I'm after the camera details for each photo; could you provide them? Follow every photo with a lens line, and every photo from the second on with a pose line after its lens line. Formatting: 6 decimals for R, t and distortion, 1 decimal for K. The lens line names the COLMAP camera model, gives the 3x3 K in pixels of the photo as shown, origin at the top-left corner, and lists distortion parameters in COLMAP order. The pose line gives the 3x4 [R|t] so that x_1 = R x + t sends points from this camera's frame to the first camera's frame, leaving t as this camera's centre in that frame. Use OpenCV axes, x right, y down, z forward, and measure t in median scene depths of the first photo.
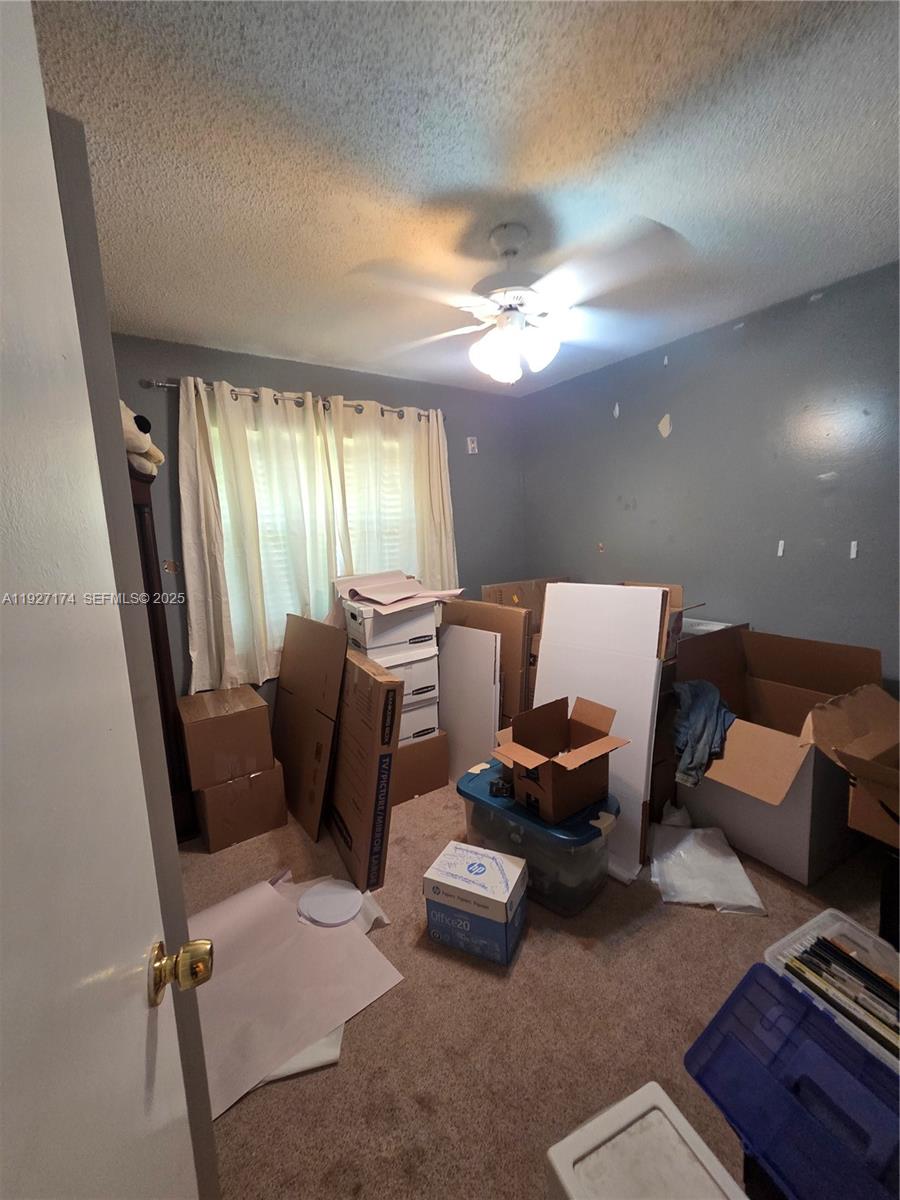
lens RADIAL K [[495.6, 0, 448.1], [0, 495.6, 606.2], [0, 0, 1]] dist [0.003947, -0.001525]
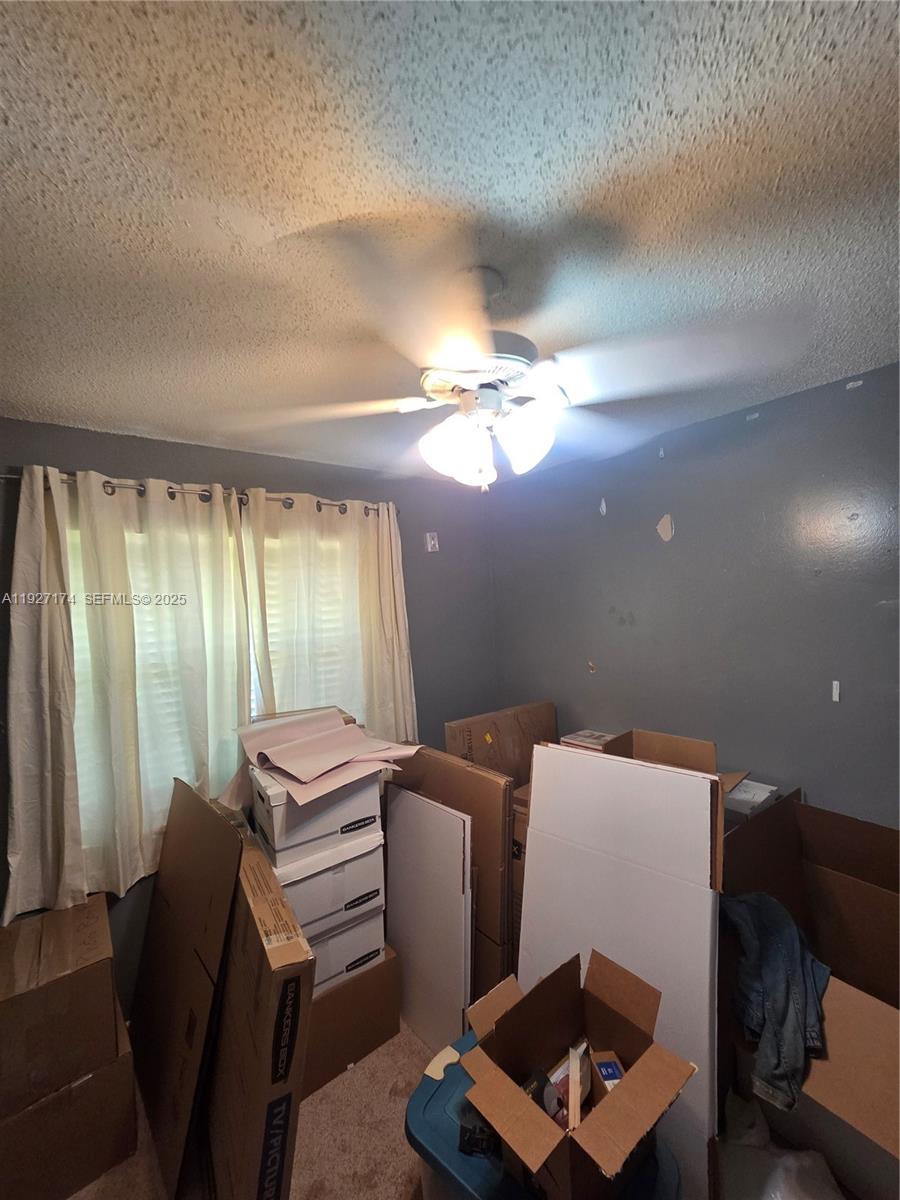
lens RADIAL K [[495.6, 0, 446.2], [0, 495.6, 604.7], [0, 0, 1]] dist [0.003947, -0.001525]
pose [[0.997875, -0.003143, 0.065087, 0.024759], [0.012073, 0.990460, -0.137267, -0.146487], [-0.064035, 0.137762, 0.988393, 0.260644]]
